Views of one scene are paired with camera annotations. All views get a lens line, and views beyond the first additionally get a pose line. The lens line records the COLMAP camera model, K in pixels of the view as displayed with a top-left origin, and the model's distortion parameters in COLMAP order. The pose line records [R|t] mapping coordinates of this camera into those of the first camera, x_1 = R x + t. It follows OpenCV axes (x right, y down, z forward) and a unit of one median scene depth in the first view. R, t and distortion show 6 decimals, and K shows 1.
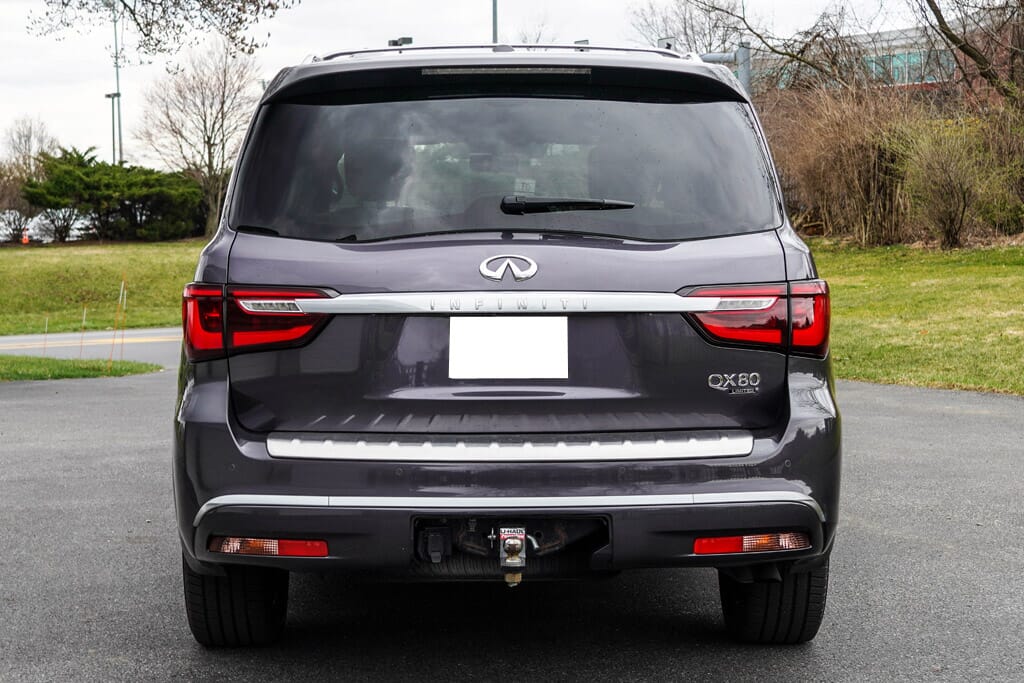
lens RADIAL K [[863.8, 0, 511.5], [0, 863.8, 341.3], [0, 0, 1]] dist [0.010542, 0.000910]
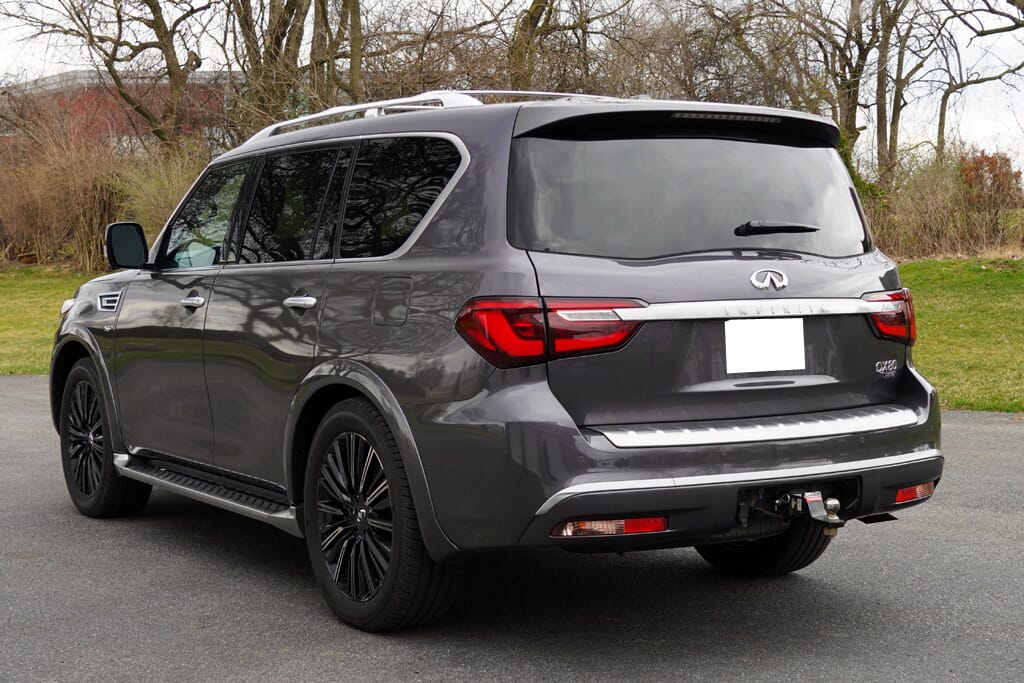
lens RADIAL K [[809.6, 0, 512.1], [0, 809.6, 340.5], [0, 0, 1]] dist [-0.016180, -0.002605]
pose [[0.956092, -0.032175, 0.291294, -0.669077], [0.037646, 0.999204, -0.013196, 0.001977], [-0.290638, 0.023582, 0.956542, 0.018222]]
